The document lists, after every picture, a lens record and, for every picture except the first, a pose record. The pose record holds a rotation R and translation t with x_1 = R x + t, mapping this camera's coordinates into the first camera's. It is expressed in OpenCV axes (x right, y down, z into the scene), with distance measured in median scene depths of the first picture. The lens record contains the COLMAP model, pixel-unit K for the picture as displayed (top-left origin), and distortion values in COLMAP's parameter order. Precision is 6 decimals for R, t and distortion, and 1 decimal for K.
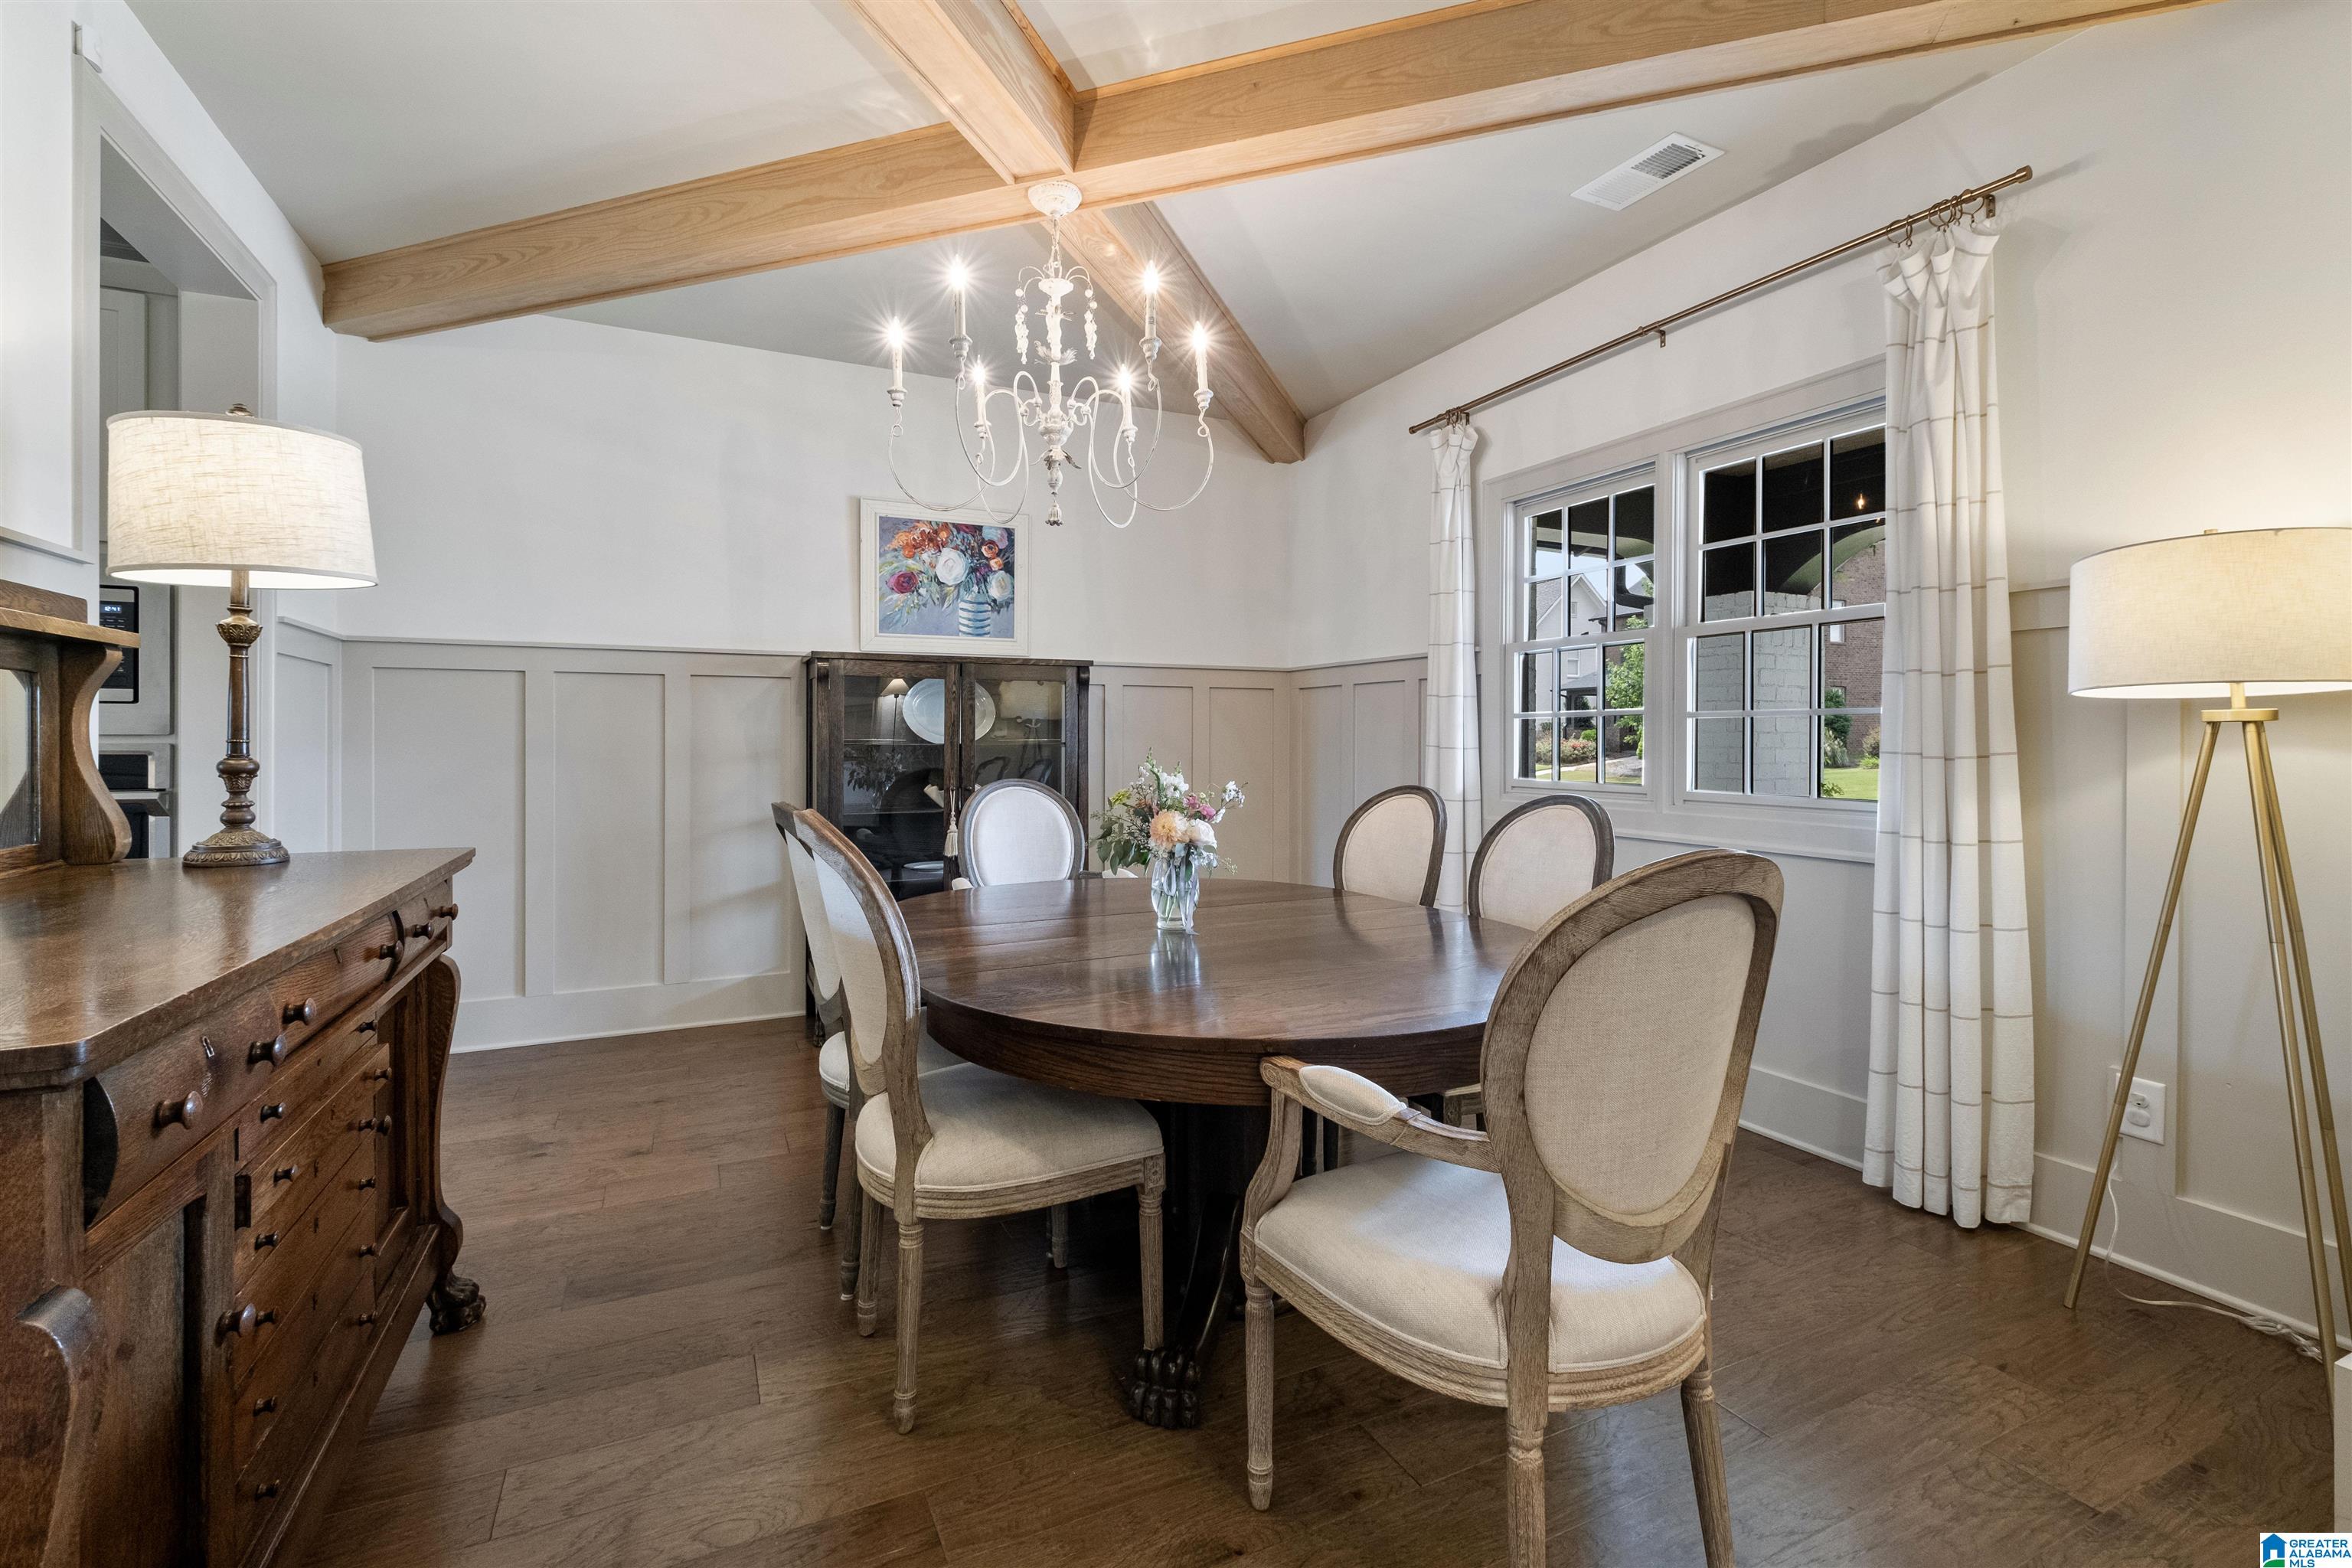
lens RADIAL K [[1038.7, 0, 1180.4], [0, 1038.7, 769.4], [0, 0, 1]] dist [-0.001093, -0.000568]
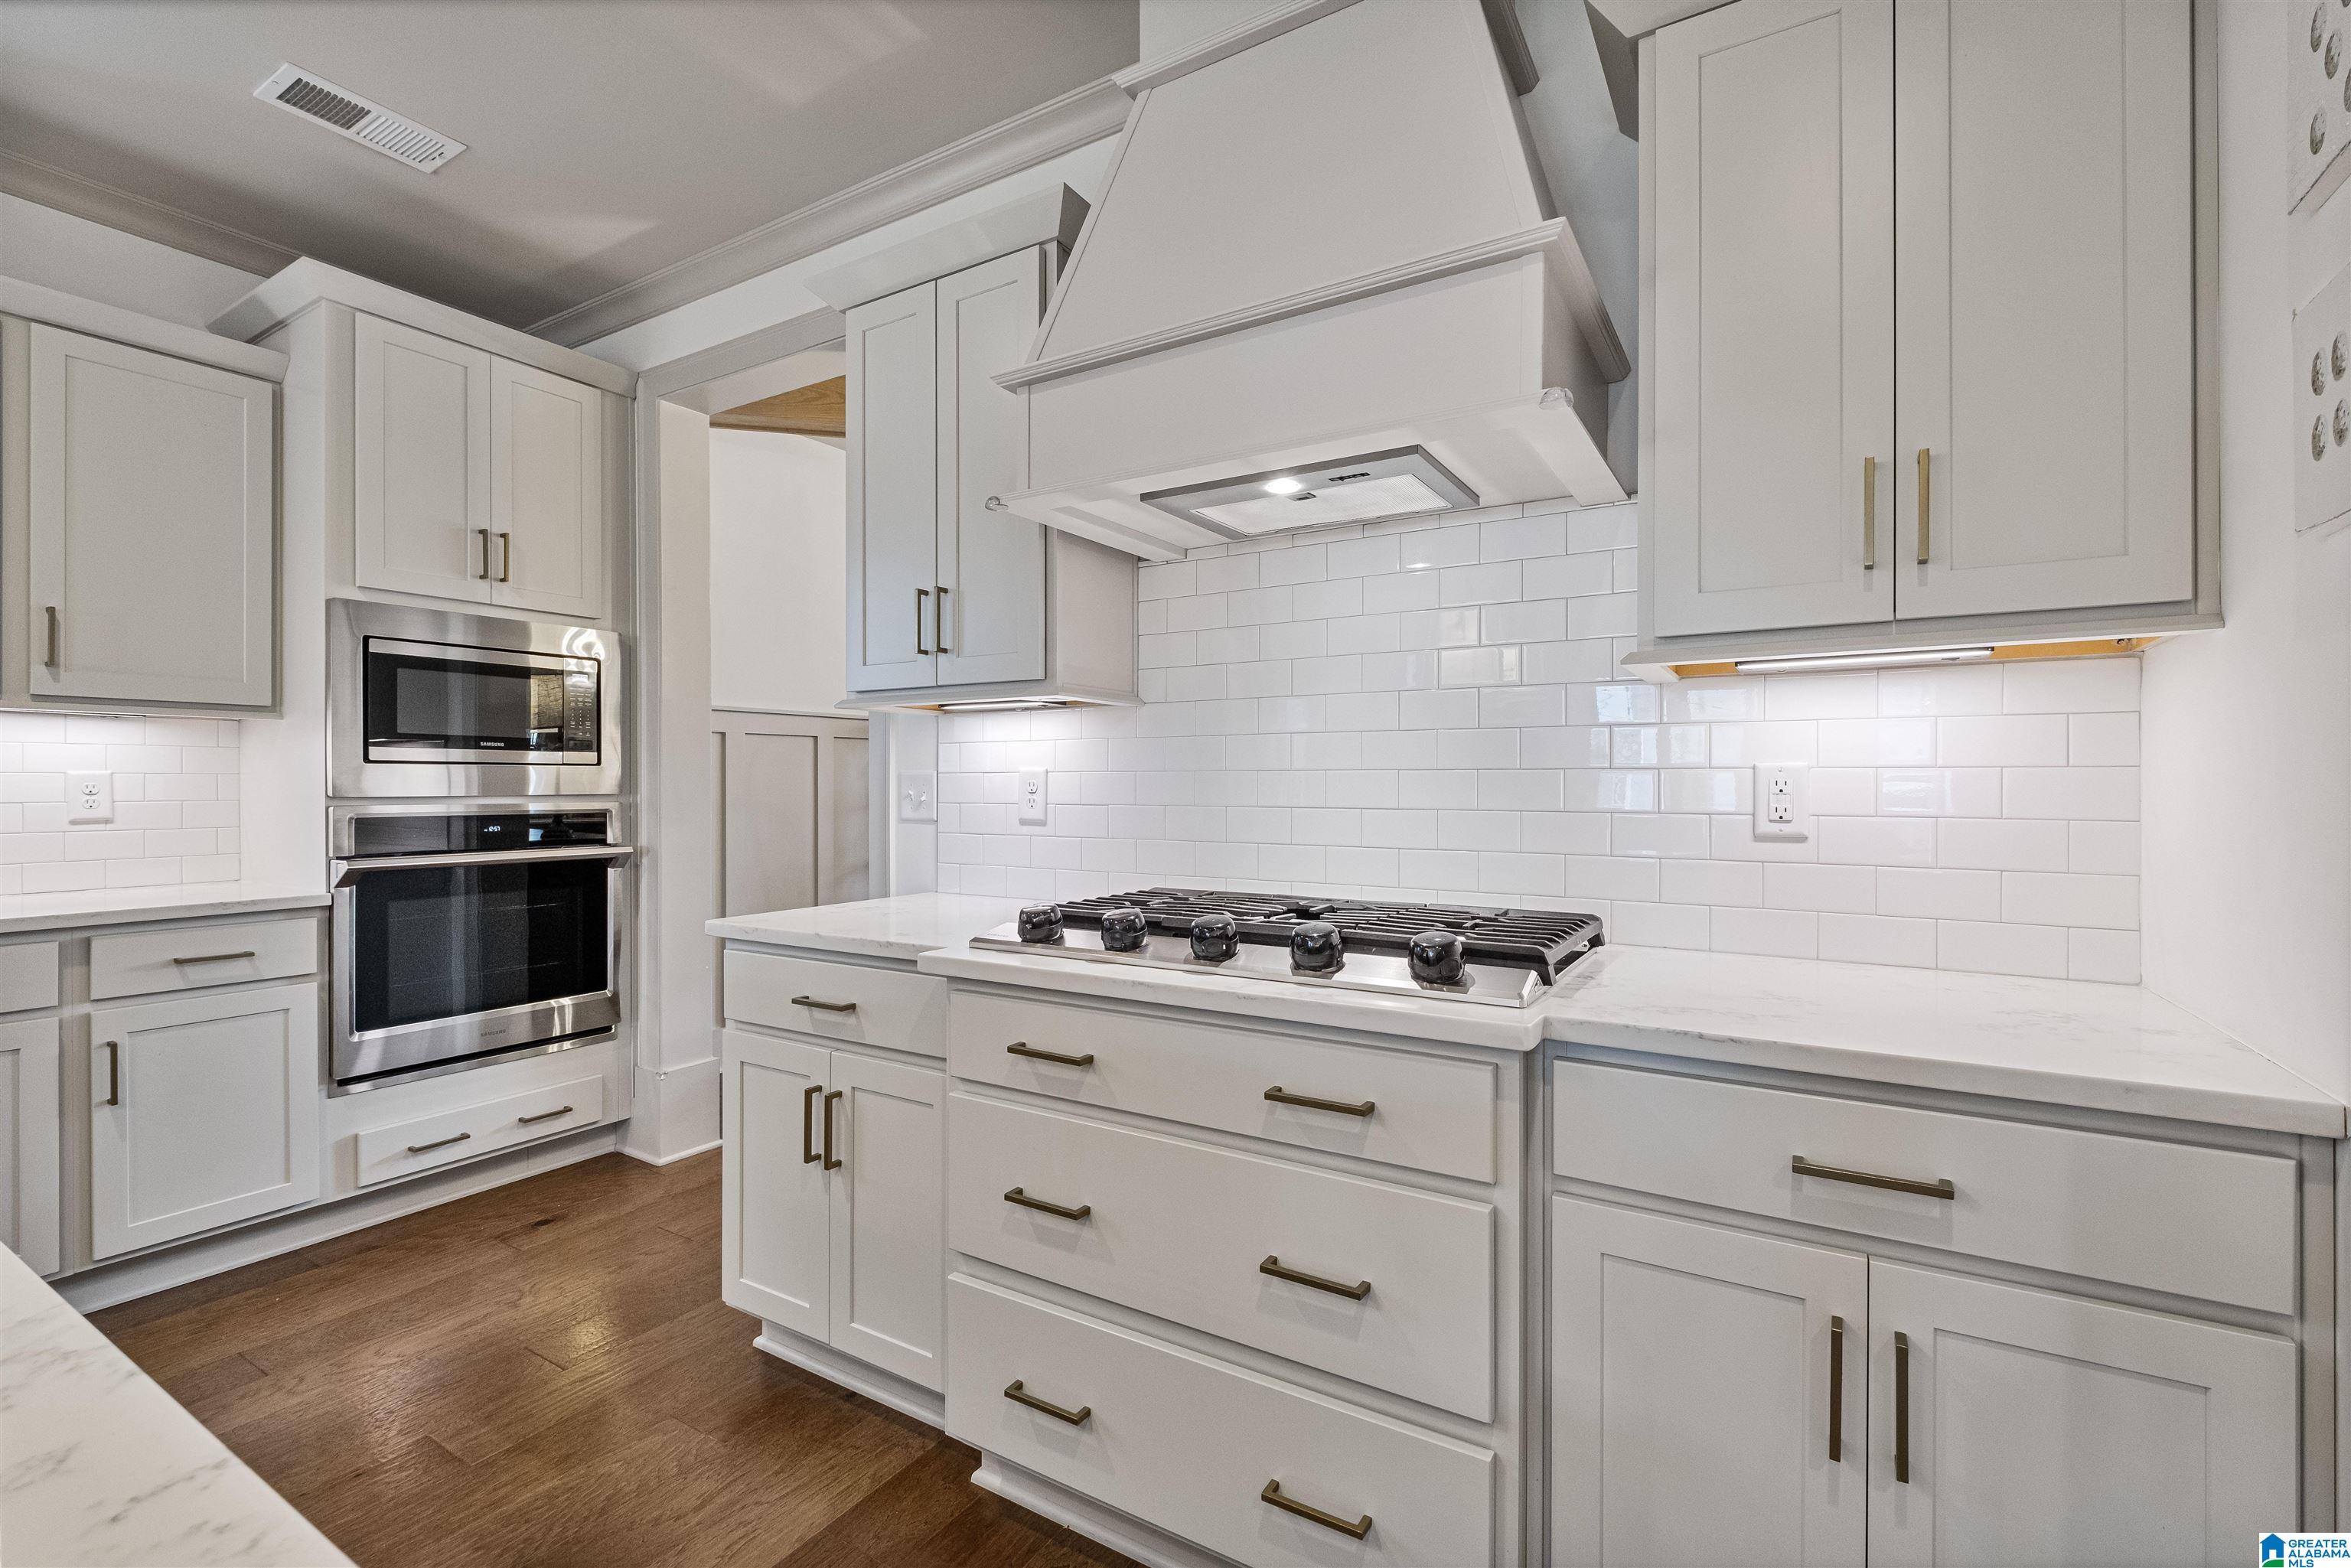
lens RADIAL K [[1030.6, 0, 1178.3], [0, 1030.6, 789.9], [0, 0, 1]] dist [-0.001864, -0.000564]
pose [[0.842816, -0.005034, 0.538178, -0.708509], [0.014303, 0.999813, -0.013047, -0.010329], [-0.538012, 0.018694, 0.842730, -0.153017]]
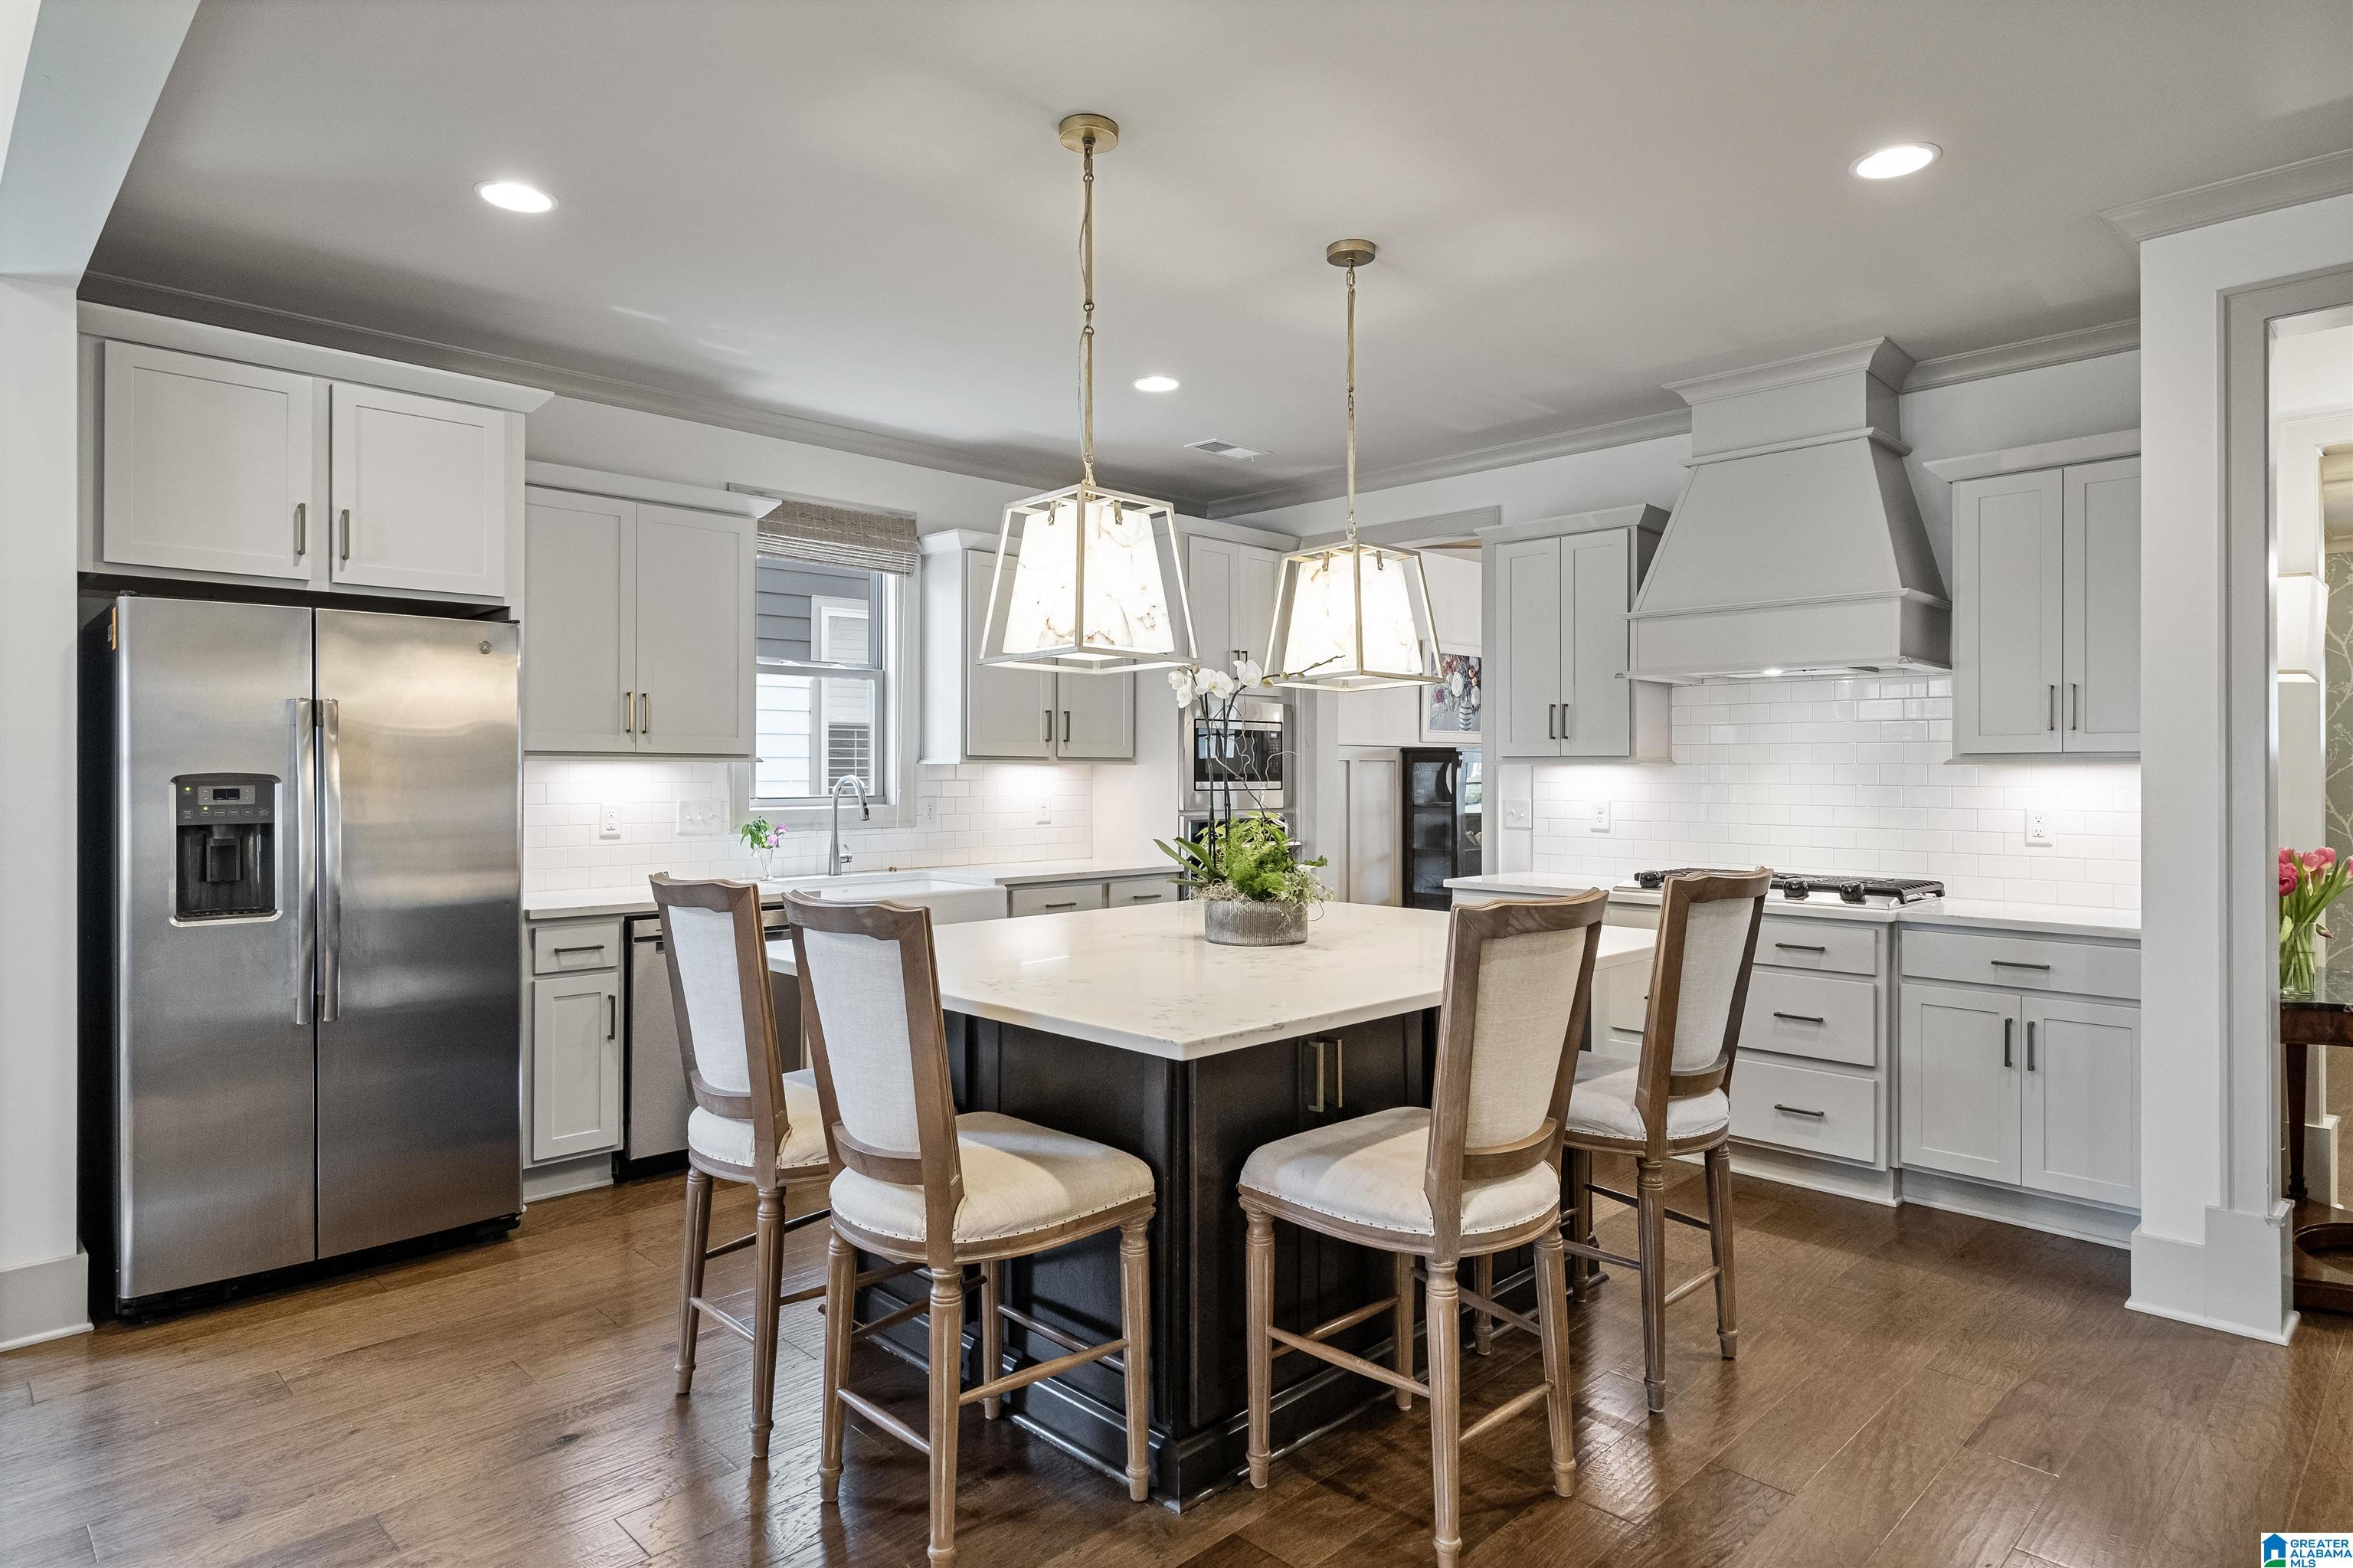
lens RADIAL K [[1323.6, 0, 1176.5], [0, 1323.6, 784.0], [0, 0, 1]] dist [-0.002530, -0.000294]
pose [[0.945040, -0.001501, 0.326952, -1.244199], [0.006108, 0.999896, -0.013064, -0.030453], [-0.326899, 0.014343, 0.944951, -0.671239]]
